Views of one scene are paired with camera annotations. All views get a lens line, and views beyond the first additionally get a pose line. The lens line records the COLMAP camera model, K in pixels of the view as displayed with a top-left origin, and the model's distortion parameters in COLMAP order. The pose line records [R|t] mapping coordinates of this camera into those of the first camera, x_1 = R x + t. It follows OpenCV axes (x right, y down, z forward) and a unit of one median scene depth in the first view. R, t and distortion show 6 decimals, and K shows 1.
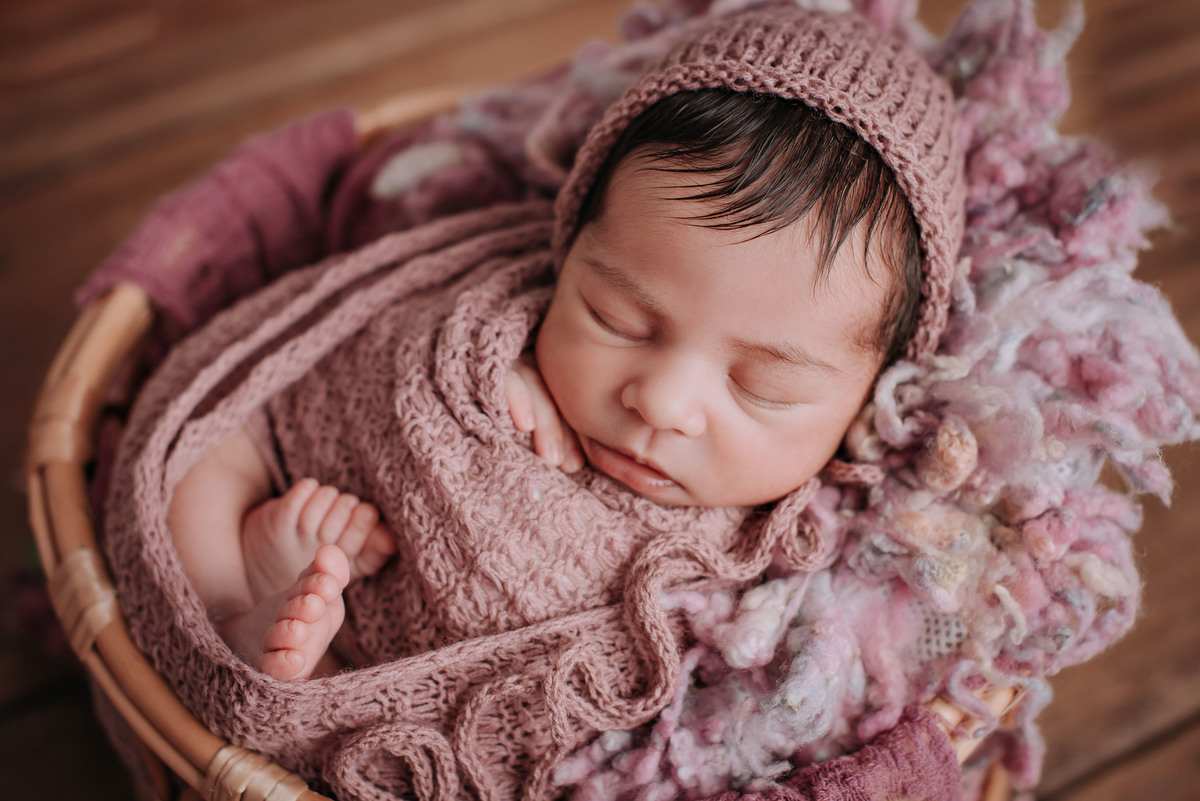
lens RADIAL K [[1721.4, 0, 689.1], [0, 1721.4, 400.0], [0, 0, 1]] dist [-0.166325, -0.147428]
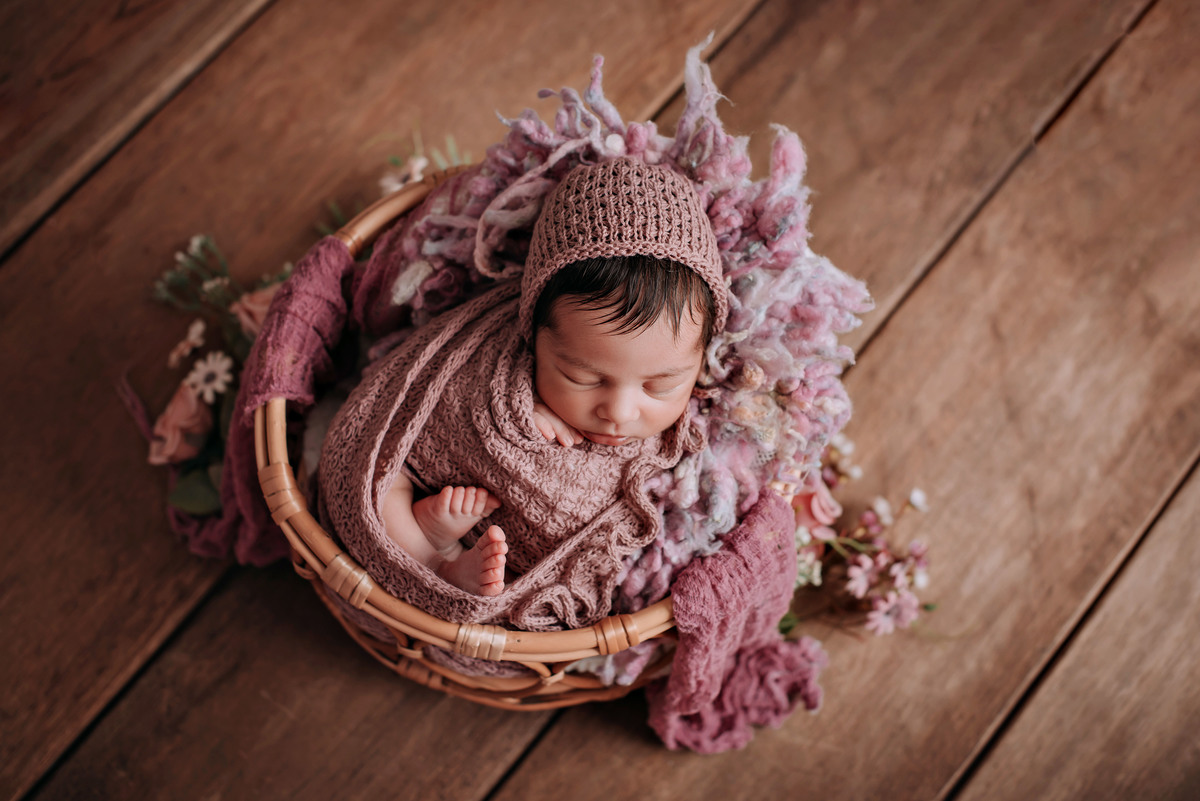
lens RADIAL K [[1721.4, 0, 689.1], [0, 1721.4, 400.0], [0, 0, 1]] dist [-0.166325, -0.147428]
pose [[0.931904, -0.335017, 0.138991, -0.213299], [0.270824, 0.897618, 0.347758, -0.687019], [-0.241266, -0.286435, 0.927225, -0.913462]]
